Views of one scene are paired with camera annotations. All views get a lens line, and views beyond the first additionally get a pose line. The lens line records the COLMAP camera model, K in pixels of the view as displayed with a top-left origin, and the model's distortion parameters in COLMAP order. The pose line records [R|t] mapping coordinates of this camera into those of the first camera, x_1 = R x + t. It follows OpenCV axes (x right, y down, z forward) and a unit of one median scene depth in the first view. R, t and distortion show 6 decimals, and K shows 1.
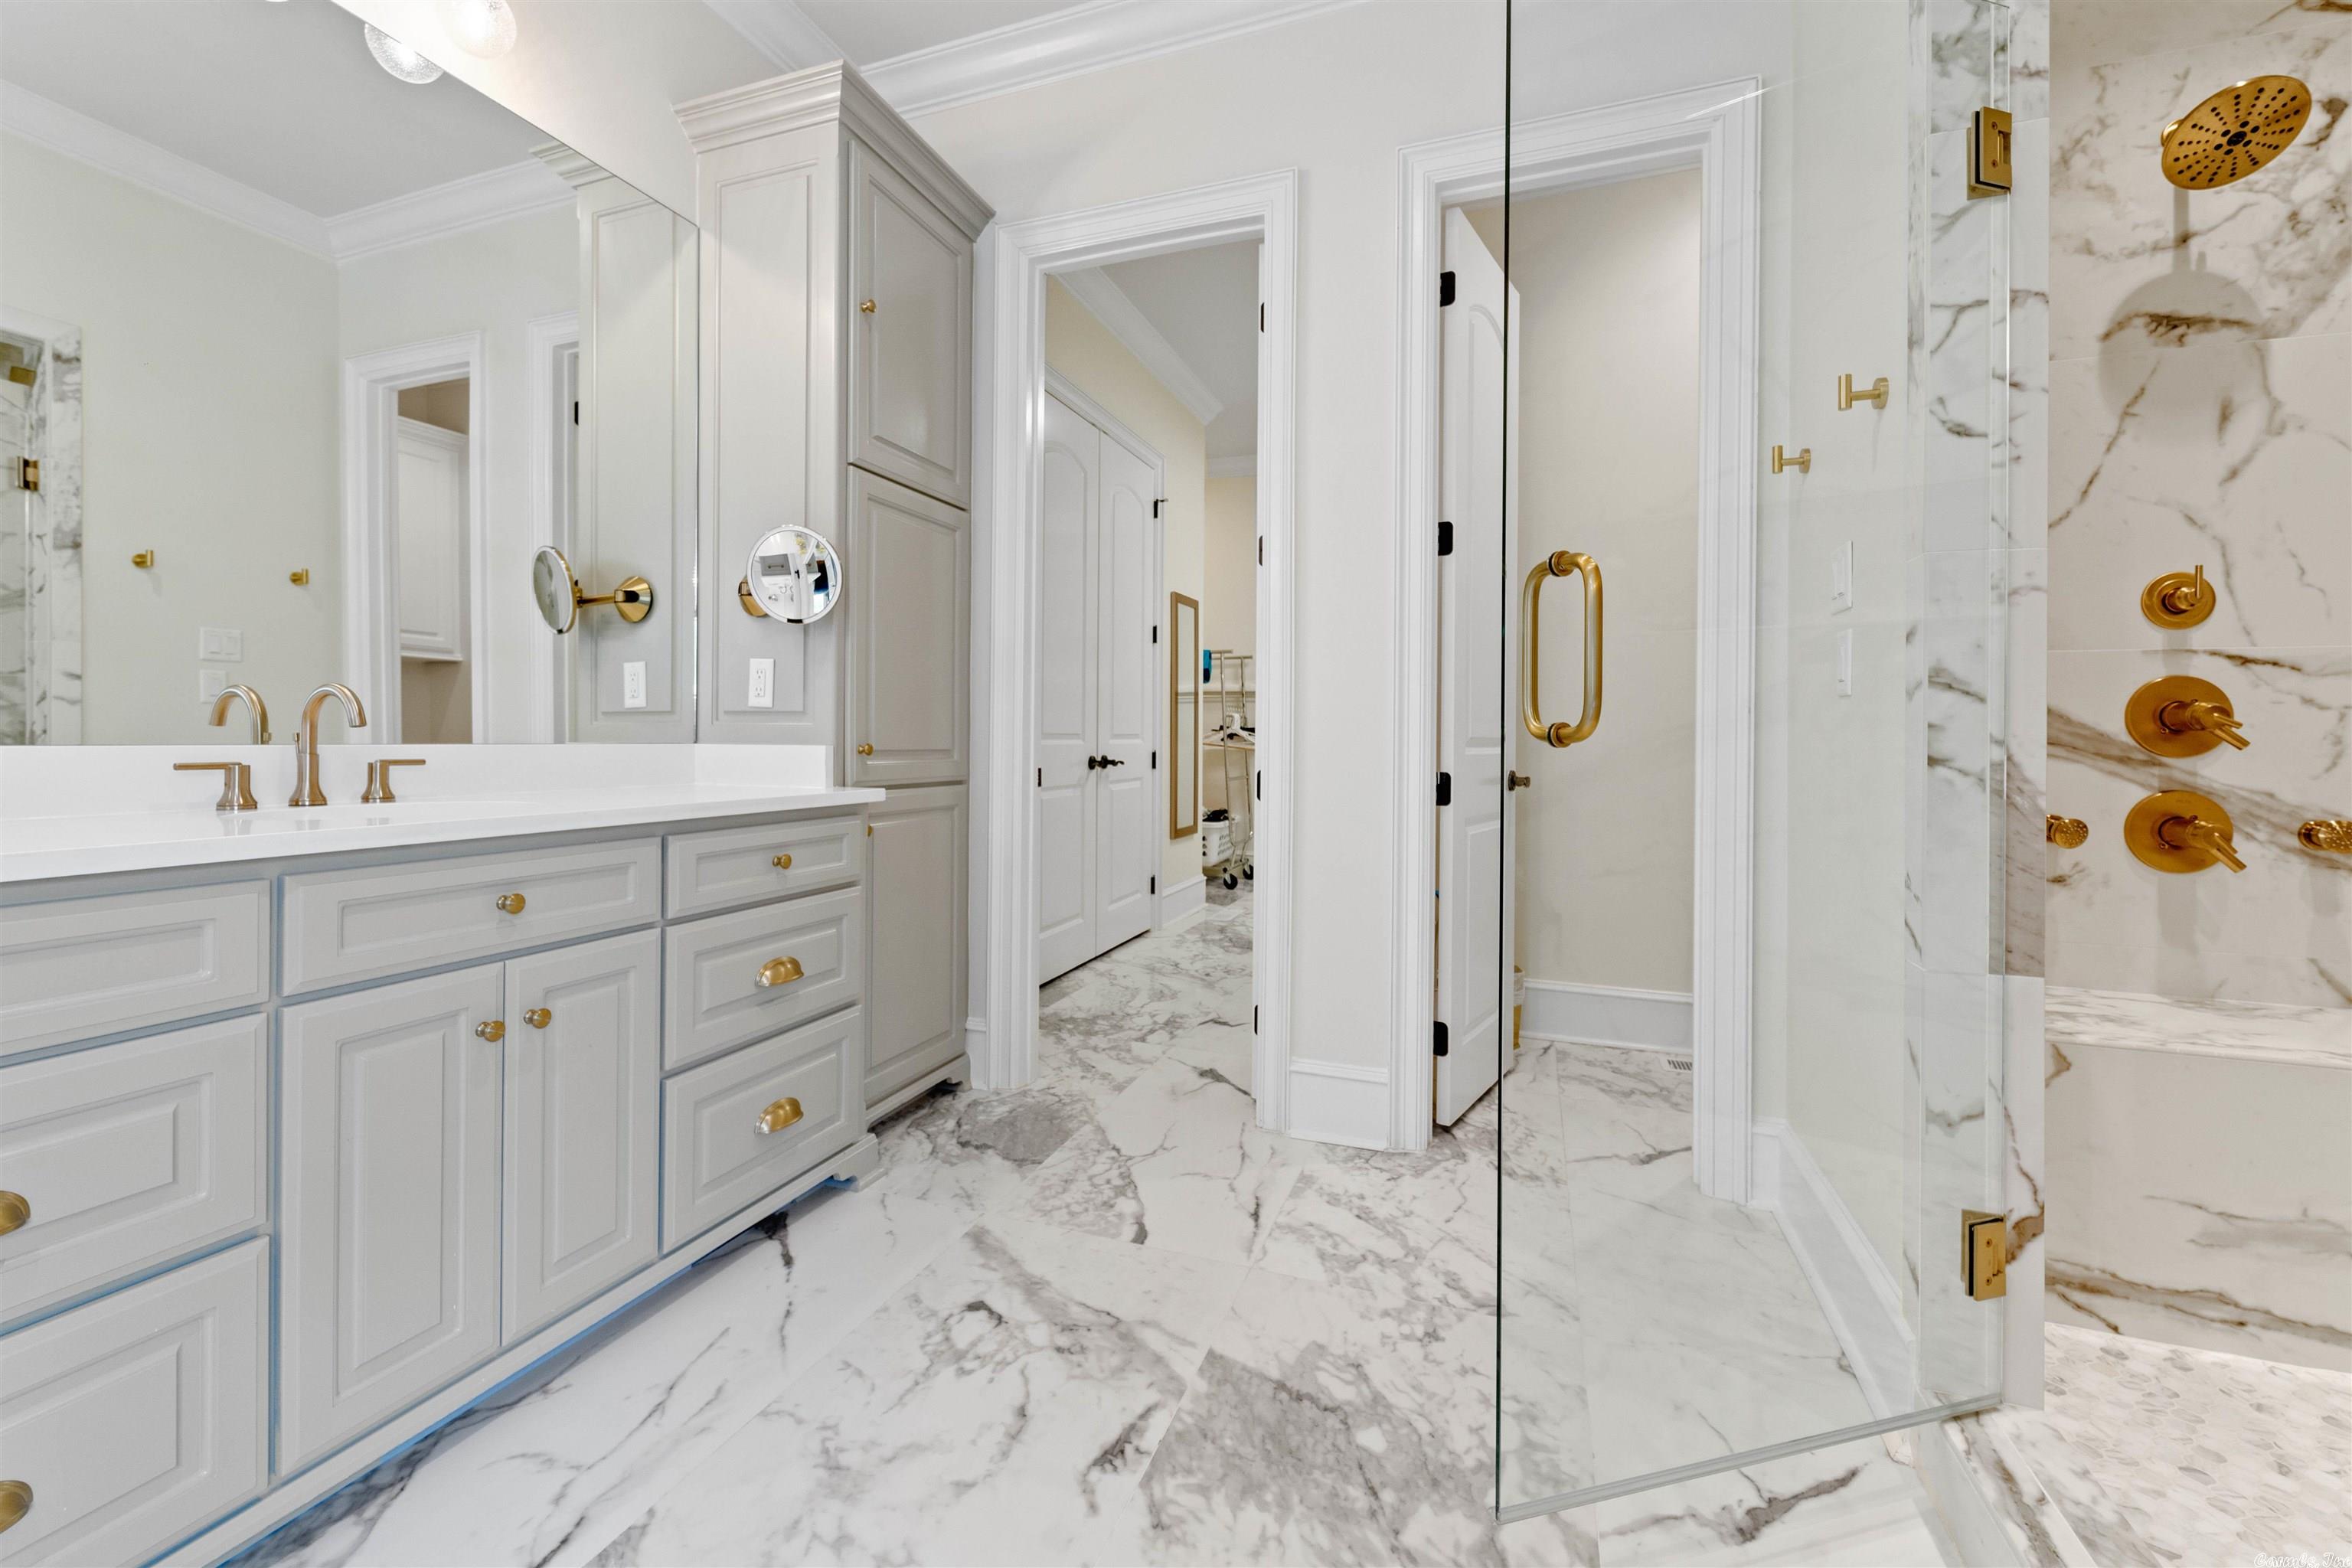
lens RADIAL K [[967.6, 0, 1167.1], [0, 967.6, 746.3], [0, 0, 1]] dist [0.016662, -0.007336]
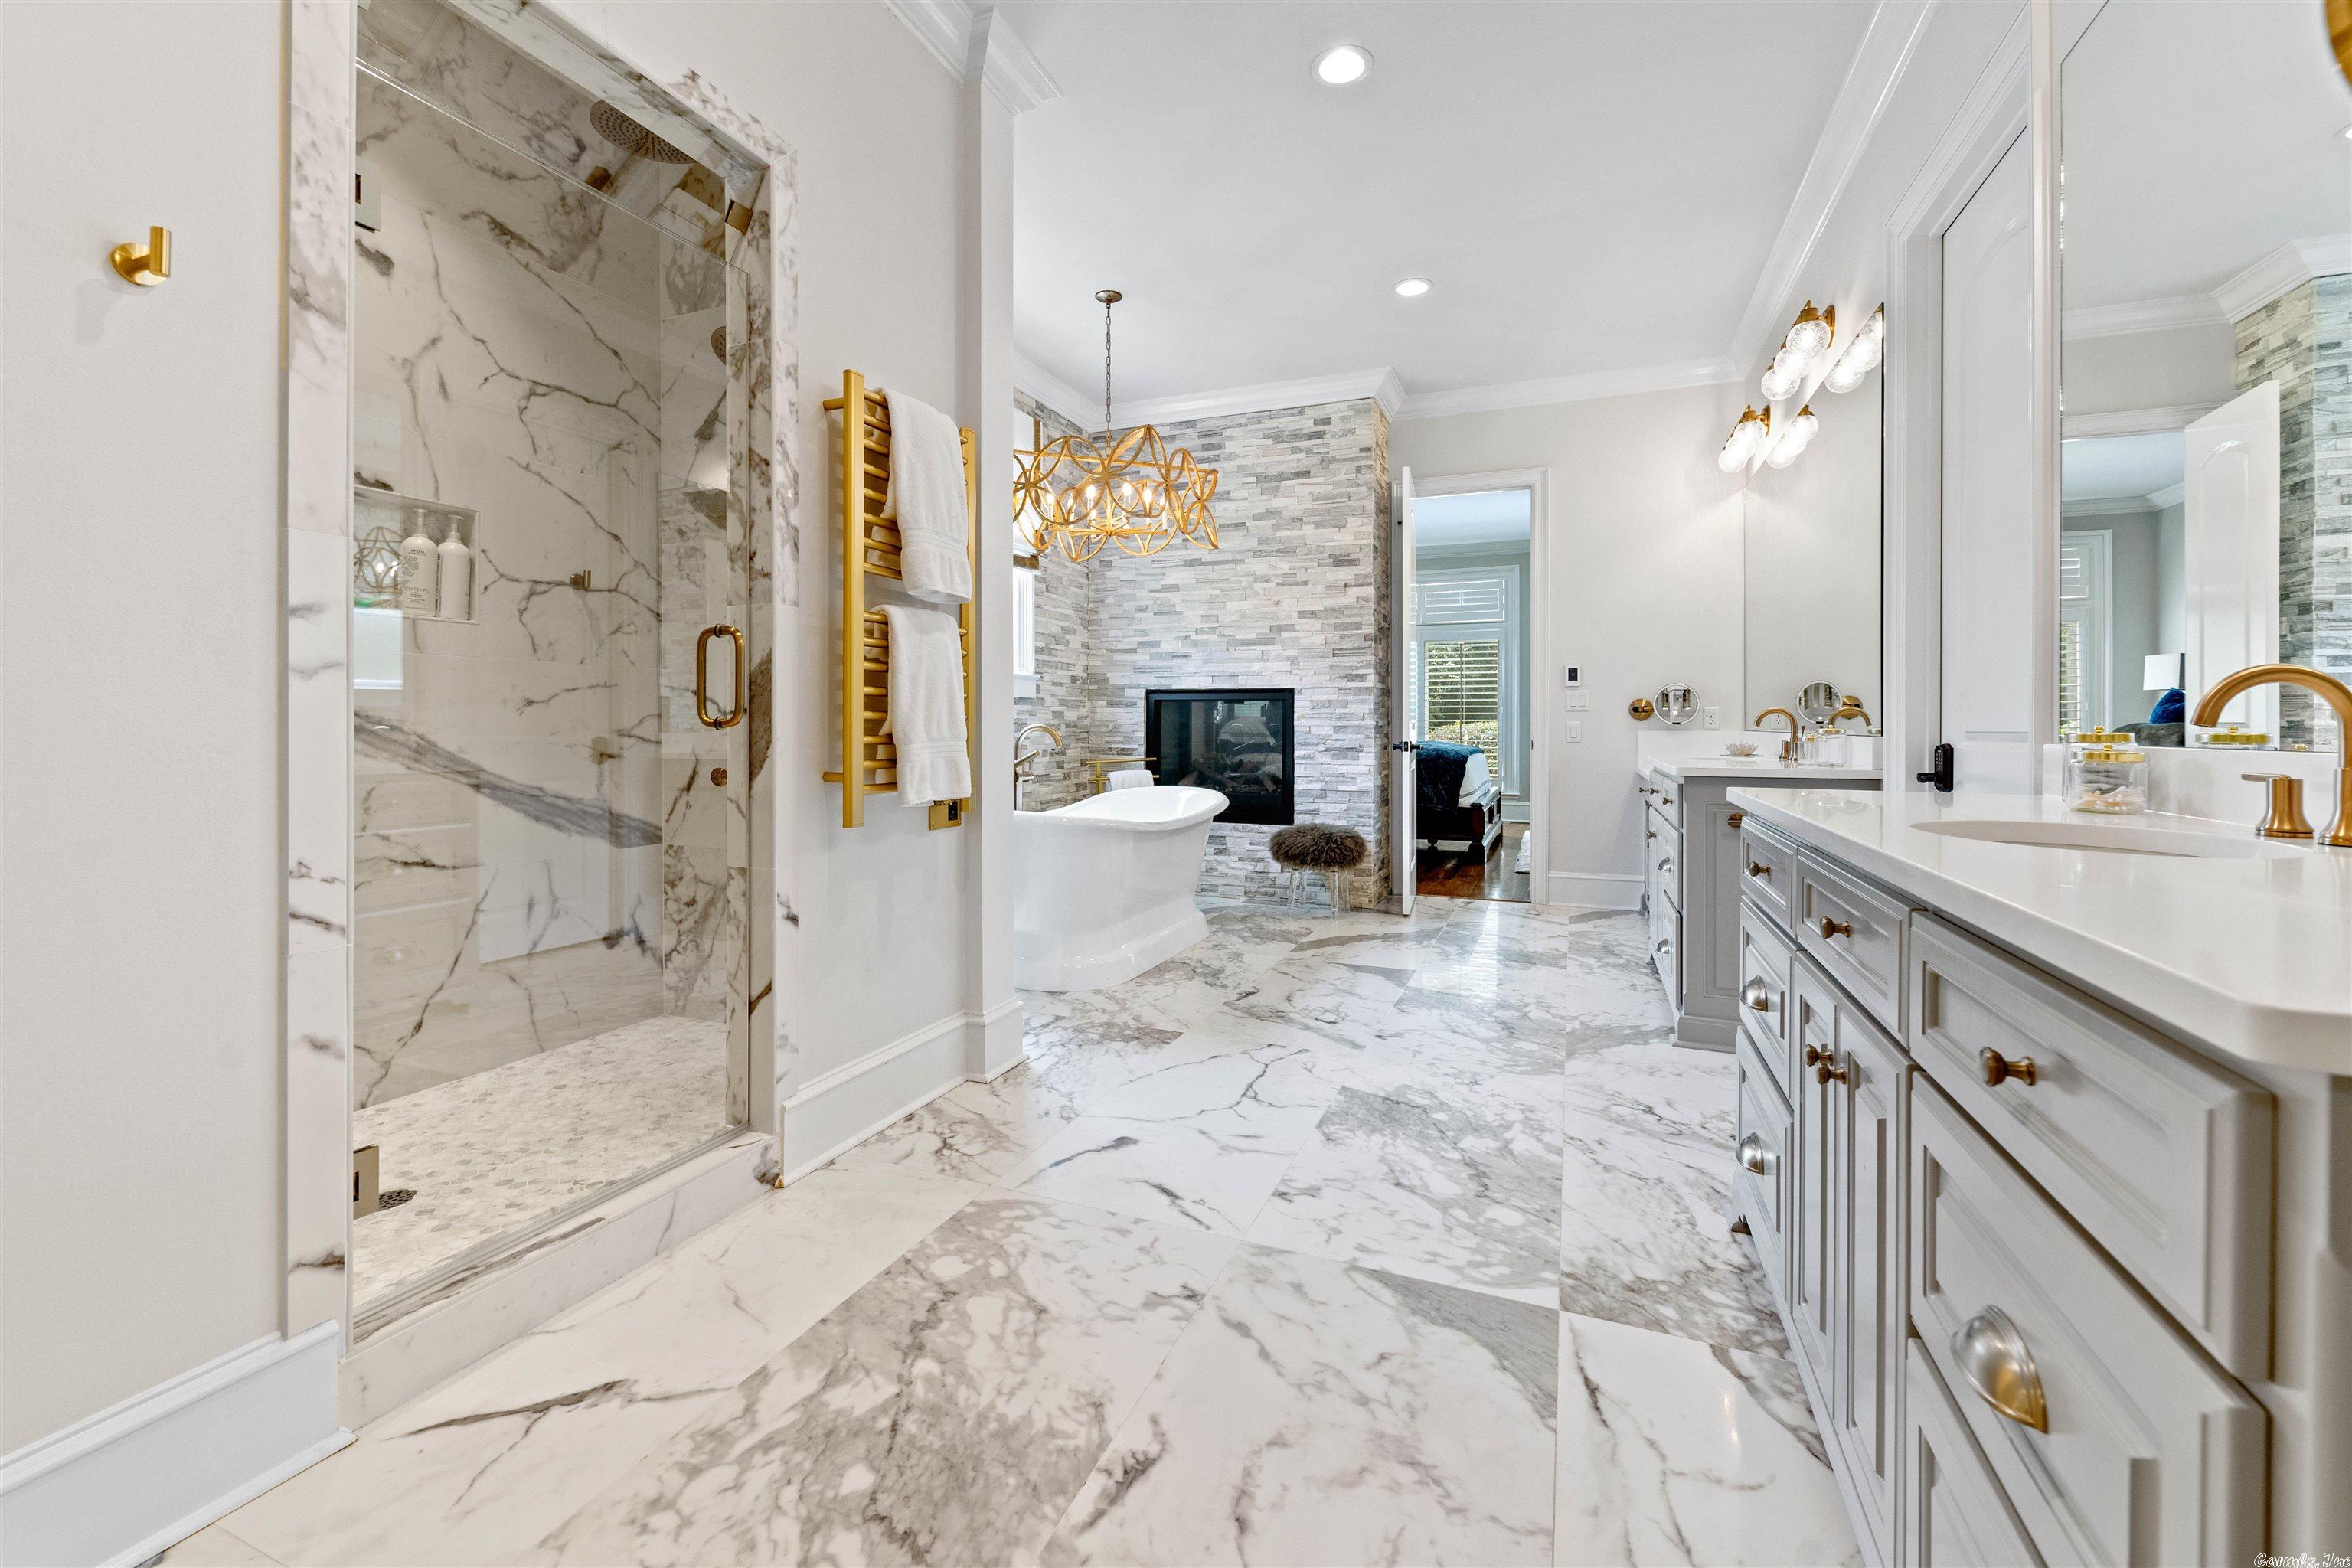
lens RADIAL K [[967.6, 0, 1167.1], [0, 967.6, 746.3], [0, 0, 1]] dist [0.016662, -0.007336]
pose [[-0.999161, -0.014982, 0.038126, -0.107454], [-0.013939, 0.999526, 0.027467, -0.016460], [-0.038520, 0.026912, -0.998895, 1.850482]]
